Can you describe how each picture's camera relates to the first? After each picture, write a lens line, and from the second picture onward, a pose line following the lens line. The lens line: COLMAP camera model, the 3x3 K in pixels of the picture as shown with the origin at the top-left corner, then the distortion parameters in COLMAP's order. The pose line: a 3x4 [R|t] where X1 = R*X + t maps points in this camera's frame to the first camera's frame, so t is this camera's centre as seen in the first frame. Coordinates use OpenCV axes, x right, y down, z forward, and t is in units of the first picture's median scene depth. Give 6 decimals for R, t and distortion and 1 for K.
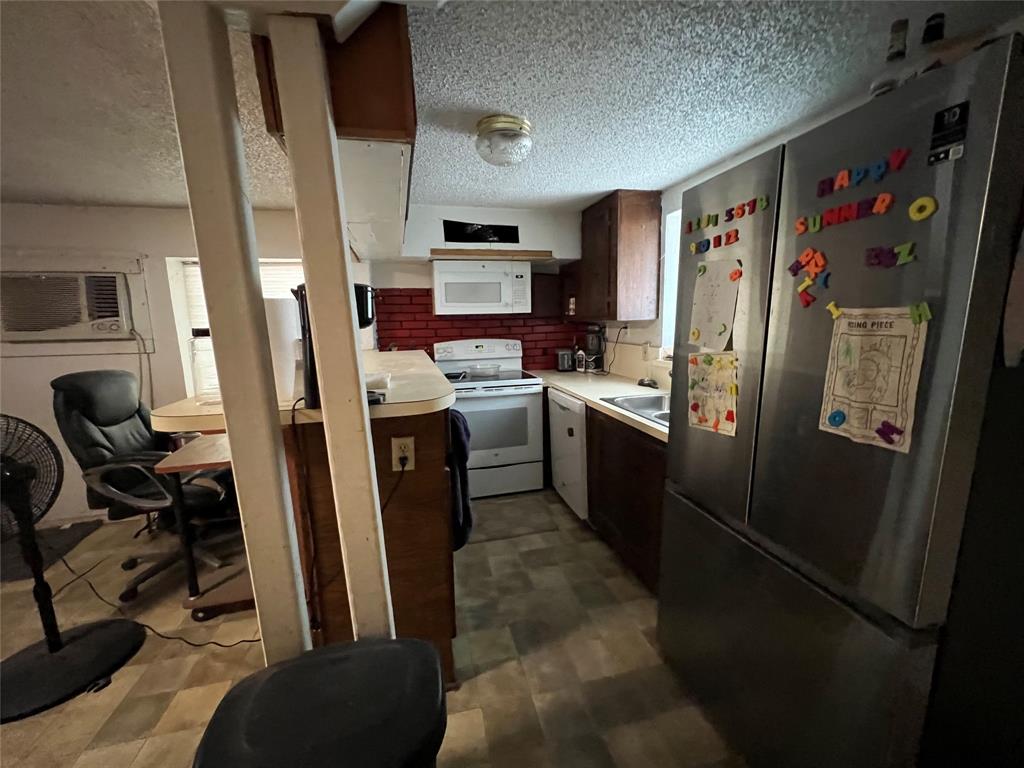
lens RADIAL K [[409.1, 0, 505.9], [0, 409.1, 385.5], [0, 0, 1]] dist [-0.001003, -0.000189]
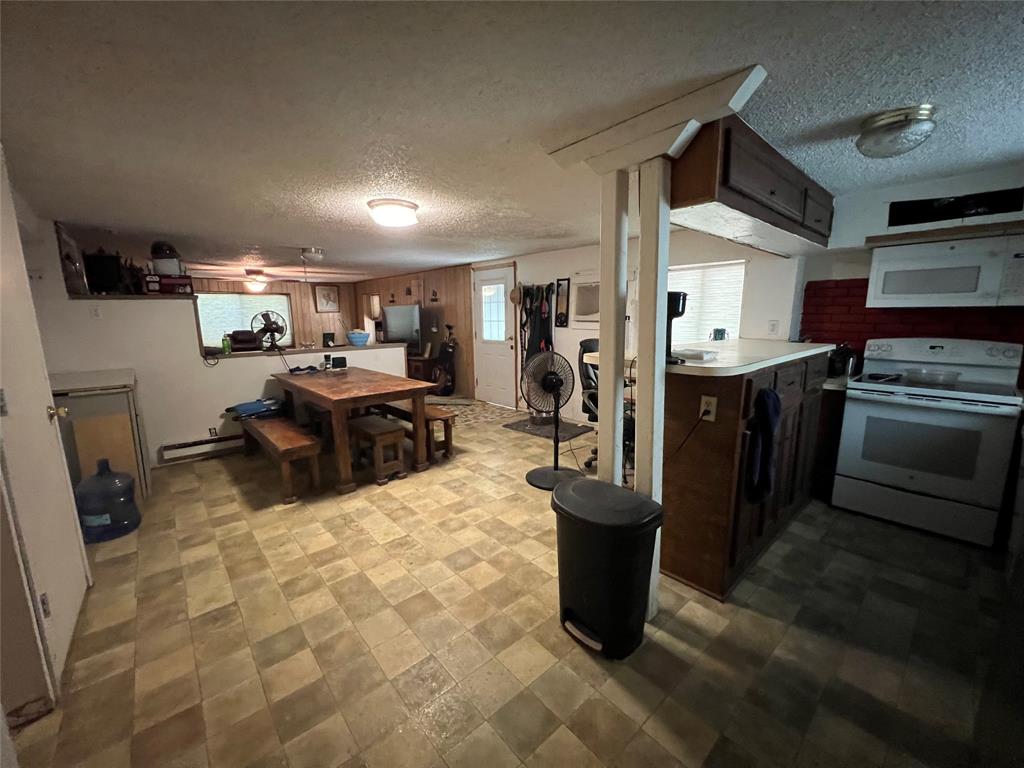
lens RADIAL K [[409.1, 0, 512.6], [0, 409.1, 383.0], [0, 0, 1]] dist [-0.001003, -0.000189]
pose [[0.466156, 0.167445, -0.868712, 0.307235], [-0.150549, 0.982618, 0.108615, 0.014609], [0.871799, 0.080152, 0.483262, -0.131145]]
